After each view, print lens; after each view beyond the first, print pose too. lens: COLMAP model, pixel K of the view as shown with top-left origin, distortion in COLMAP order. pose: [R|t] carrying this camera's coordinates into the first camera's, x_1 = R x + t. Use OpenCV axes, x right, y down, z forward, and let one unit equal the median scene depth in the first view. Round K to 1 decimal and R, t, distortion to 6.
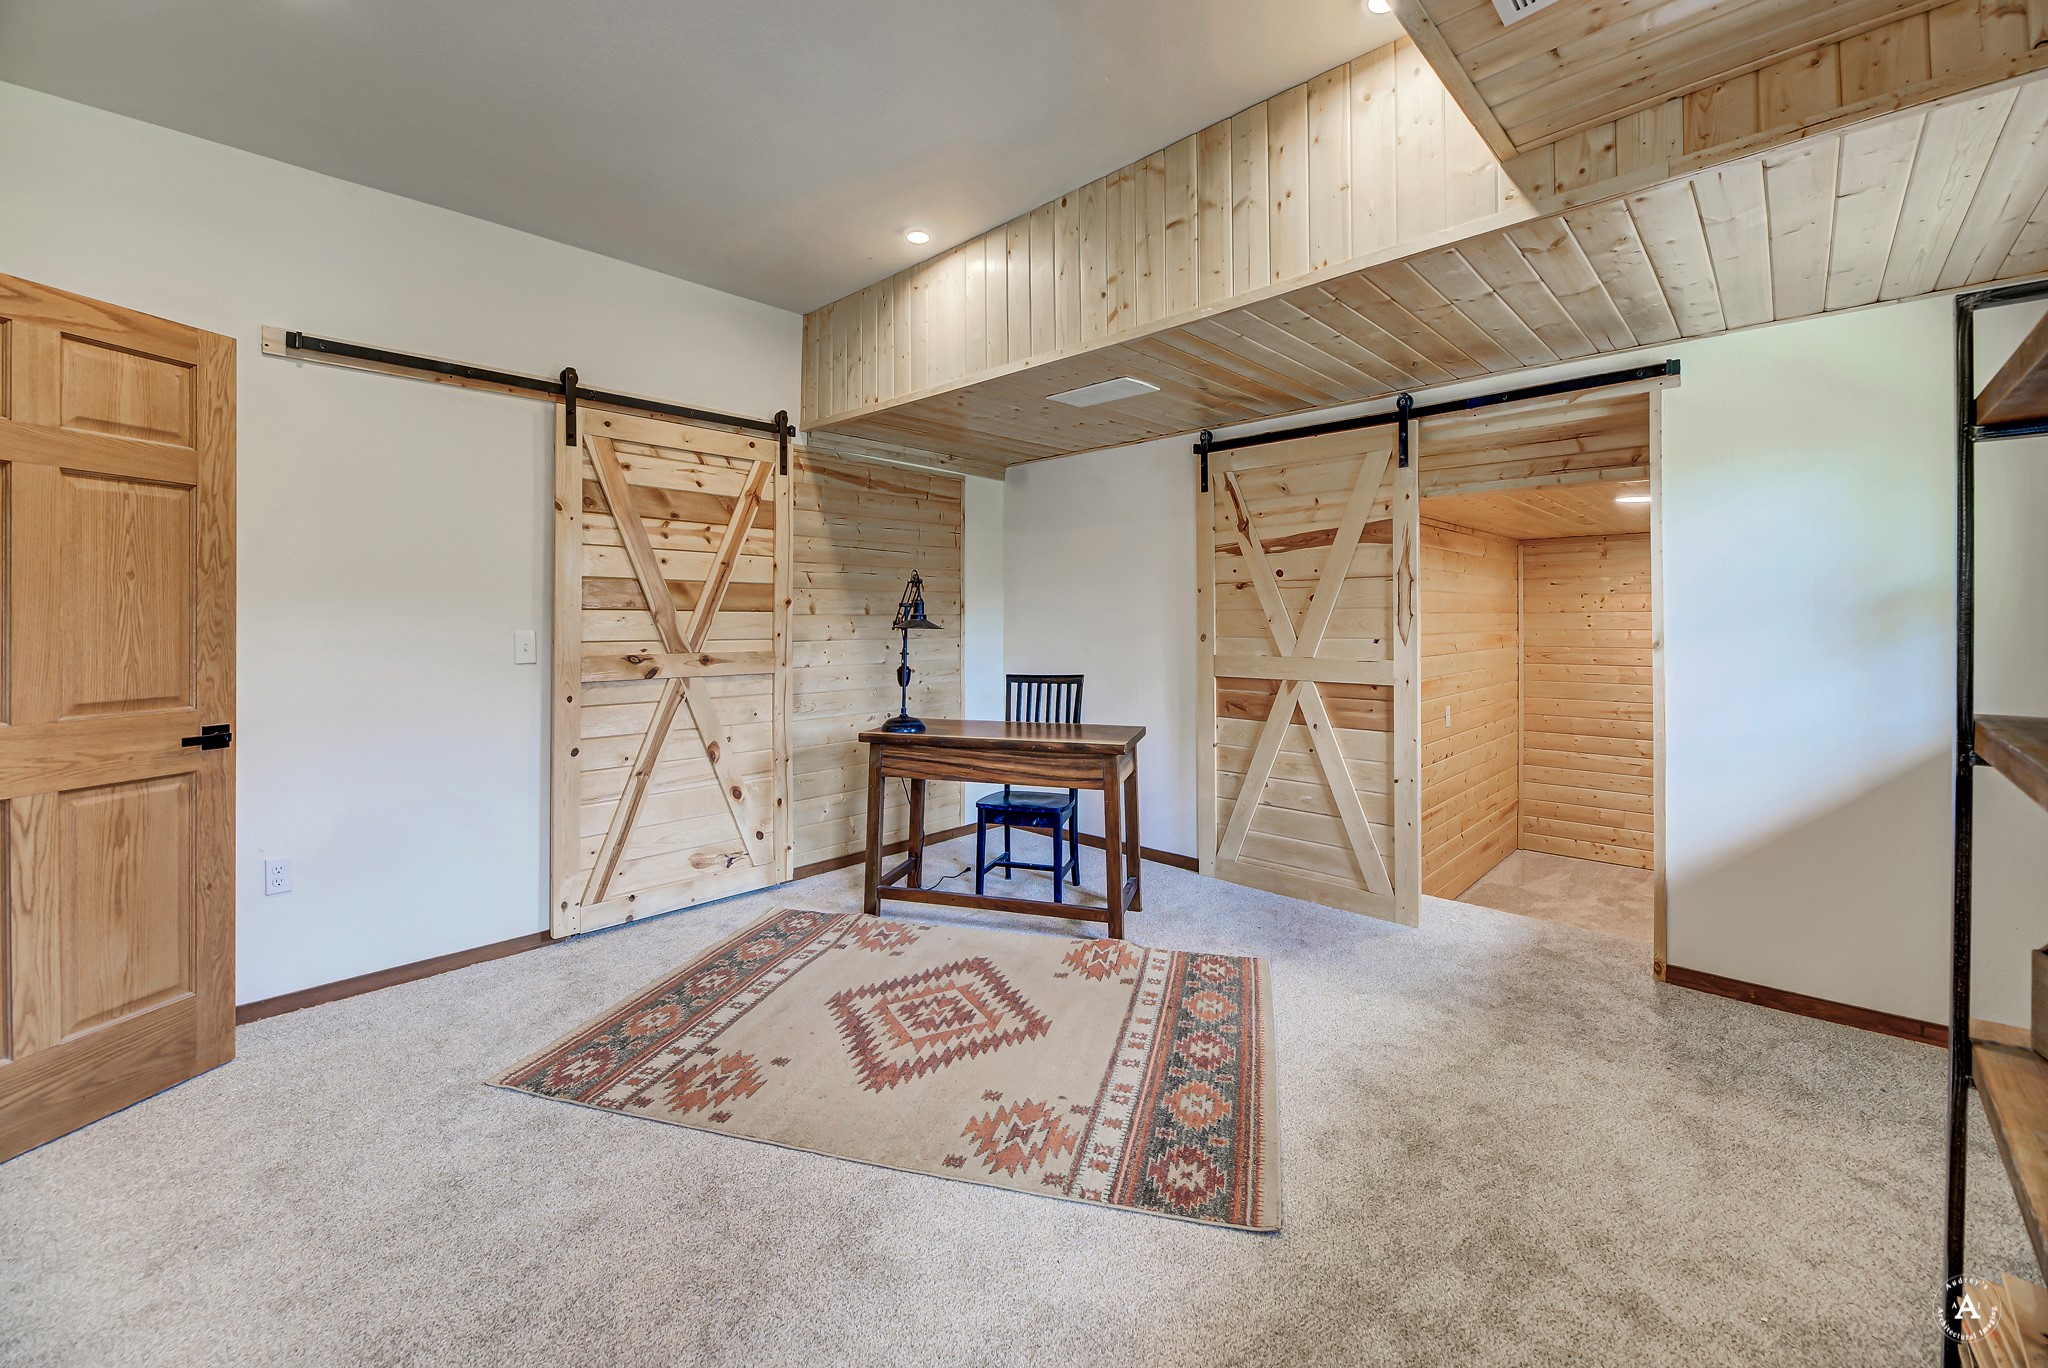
lens RADIAL K [[840.9, 0, 1022.6], [0, 840.9, 615.7], [0, 0, 1]] dist [-0.000740, 0.000005]
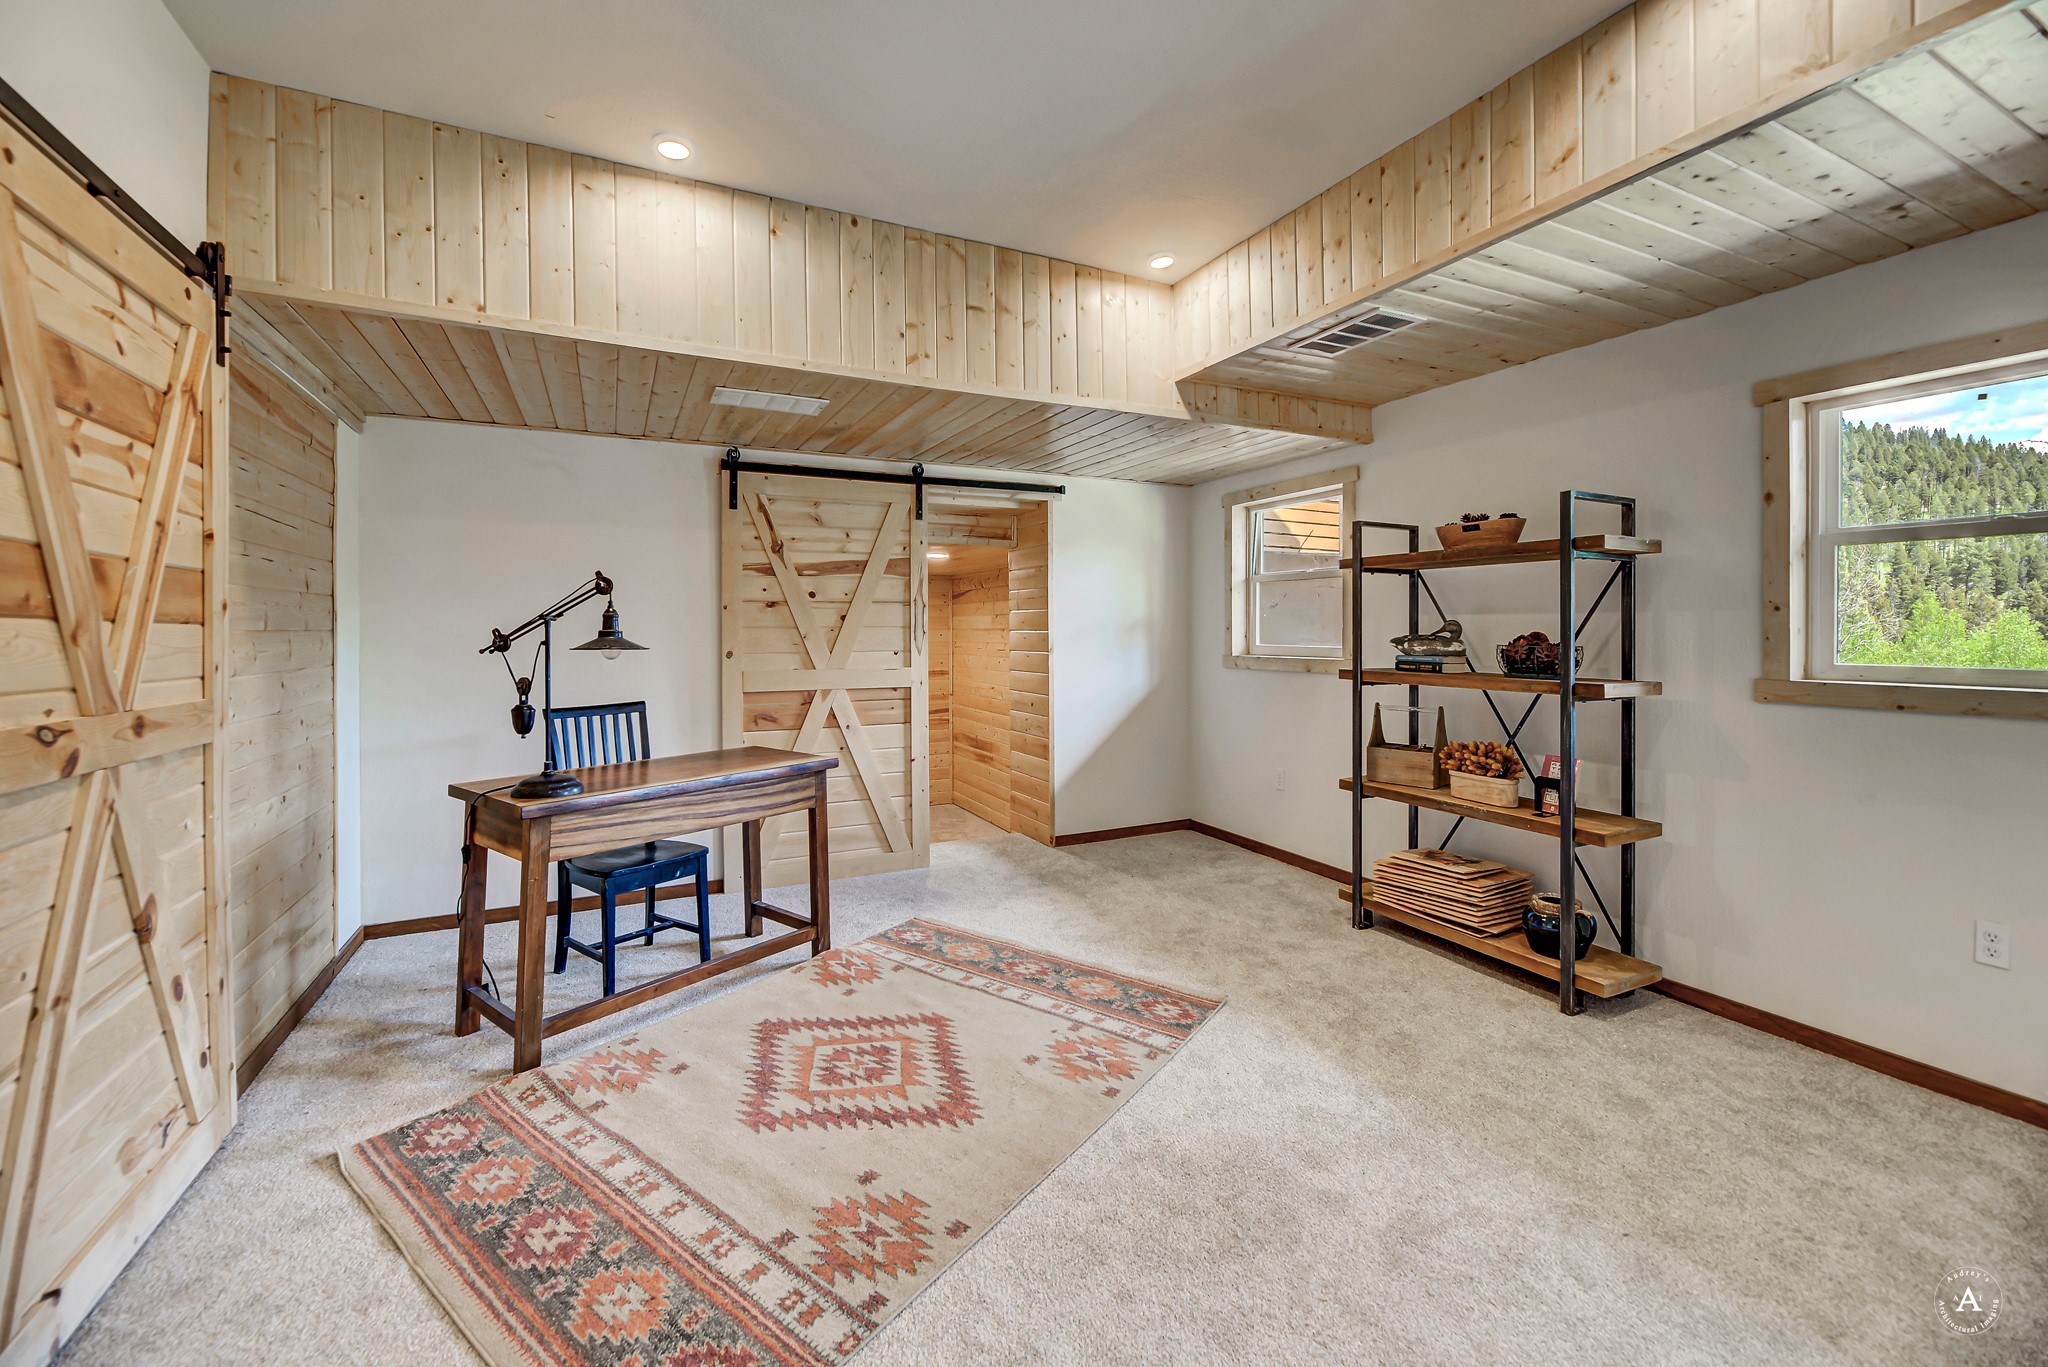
lens RADIAL K [[815.3, 0, 1019.7], [0, 815.3, 632.4], [0, 0, 1]] dist [-0.001453, 0.000017]
pose [[0.347697, 0.001102, 0.937606, -0.795926], [-0.000985, 0.999999, -0.000810, 0.000210], [-0.937606, -0.000642, 0.347698, 0.475313]]
